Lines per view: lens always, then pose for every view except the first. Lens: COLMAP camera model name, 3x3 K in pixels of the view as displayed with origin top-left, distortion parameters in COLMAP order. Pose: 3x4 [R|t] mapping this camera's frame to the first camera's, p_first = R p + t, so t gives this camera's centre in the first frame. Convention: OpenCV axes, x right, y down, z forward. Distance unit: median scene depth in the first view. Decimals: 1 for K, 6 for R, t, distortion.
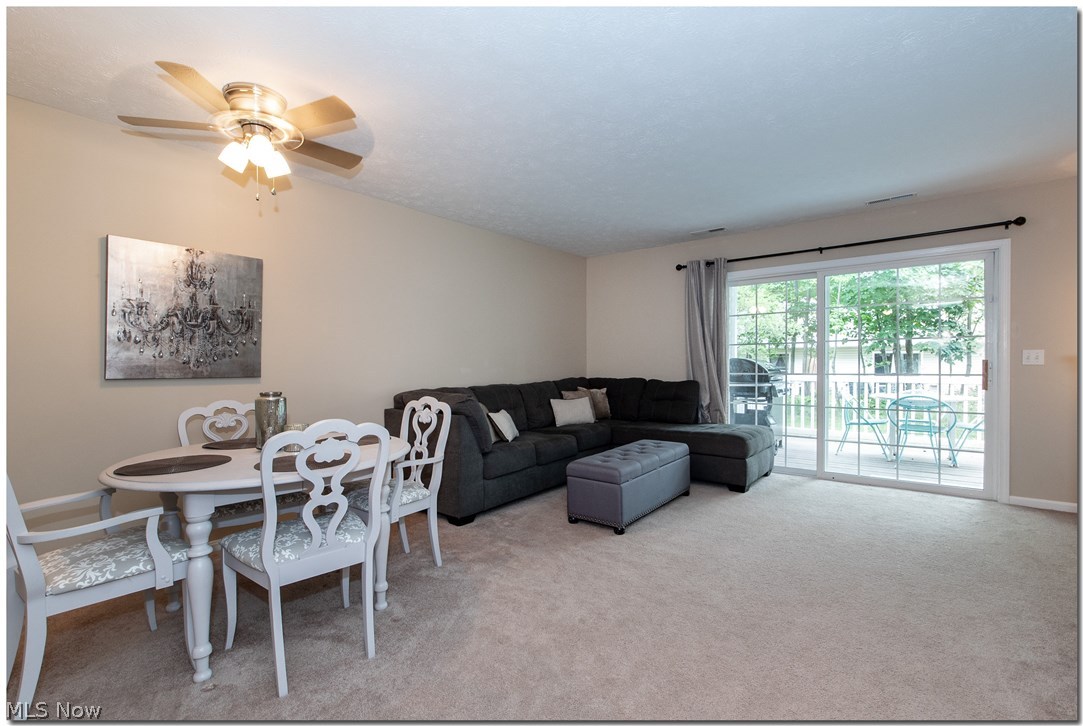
lens RADIAL K [[477.9, 0, 545.1], [0, 477.9, 369.6], [0, 0, 1]] dist [-0.000768, 0.001178]
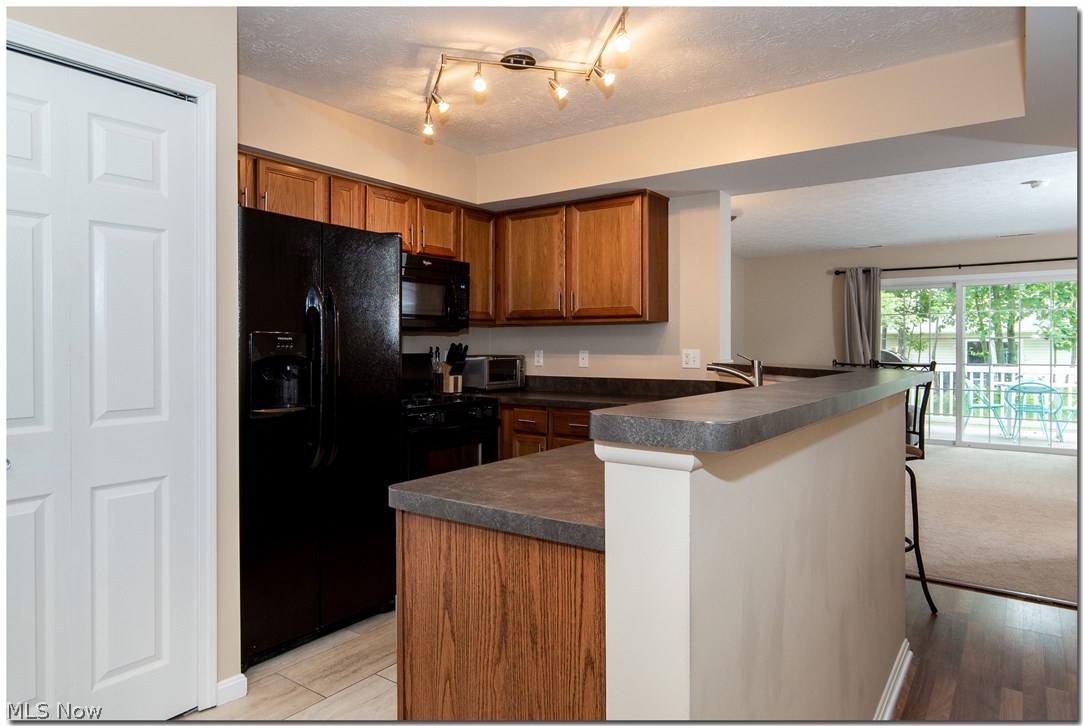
lens RADIAL K [[671.2, 0, 531.1], [0, 671.2, 352.3], [0, 0, 1]] dist [0.002595, -0.000784]
pose [[0.999132, 0.010679, 0.040276, -0.571800], [-0.010491, 0.999933, -0.004884, -0.000679], [-0.040326, 0.004458, 0.999177, -0.665826]]
